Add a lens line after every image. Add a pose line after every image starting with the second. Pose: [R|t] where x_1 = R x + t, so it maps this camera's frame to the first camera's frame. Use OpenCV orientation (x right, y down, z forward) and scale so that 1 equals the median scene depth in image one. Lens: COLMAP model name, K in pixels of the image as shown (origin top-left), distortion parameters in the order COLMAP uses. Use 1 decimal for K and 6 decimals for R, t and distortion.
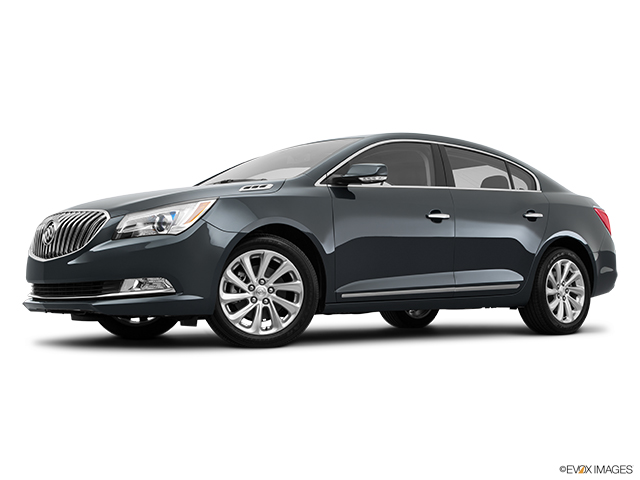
lens RADIAL K [[849.1, 0, 322.1], [0, 849.1, 238.2], [0, 0, 1]] dist [0.089050, 0.000000]
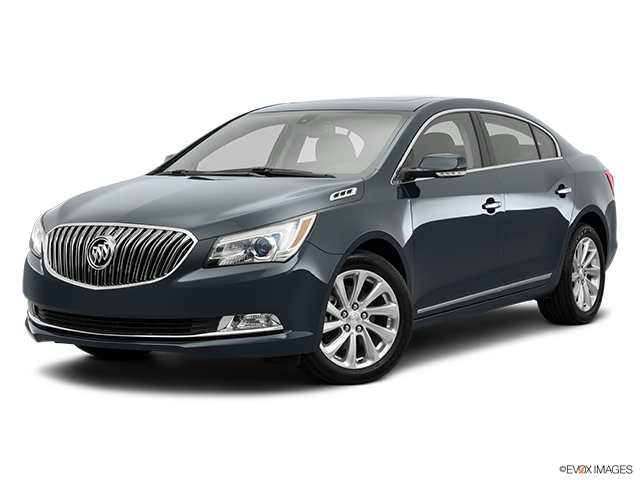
lens RADIAL K [[1225.0, 0, 322.3], [0, 1225.0, 238.7], [0, 0, 1]] dist [0.304596, 0.000000]
pose [[0.959109, -0.016732, 0.282541, -0.447294], [-0.016584, 0.993214, 0.115115, -0.157072], [-0.282550, -0.115093, 0.952323, -0.157750]]
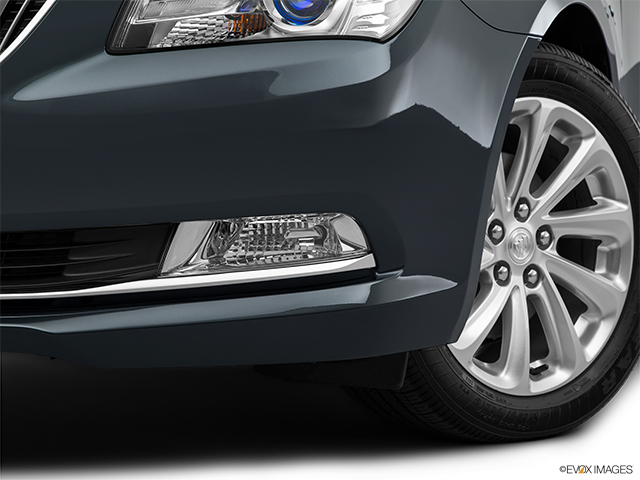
lens RADIAL K [[1596.5, 0, 320.3], [0, 1596.5, 243.6], [0, 0, 1]] dist [0.430417, 0.000000]
pose [[0.891723, -0.030242, 0.451569, -0.374871], [-0.029474, 0.991766, 0.124623, -0.002754], [-0.451620, -0.124439, 0.883490, 0.546280]]
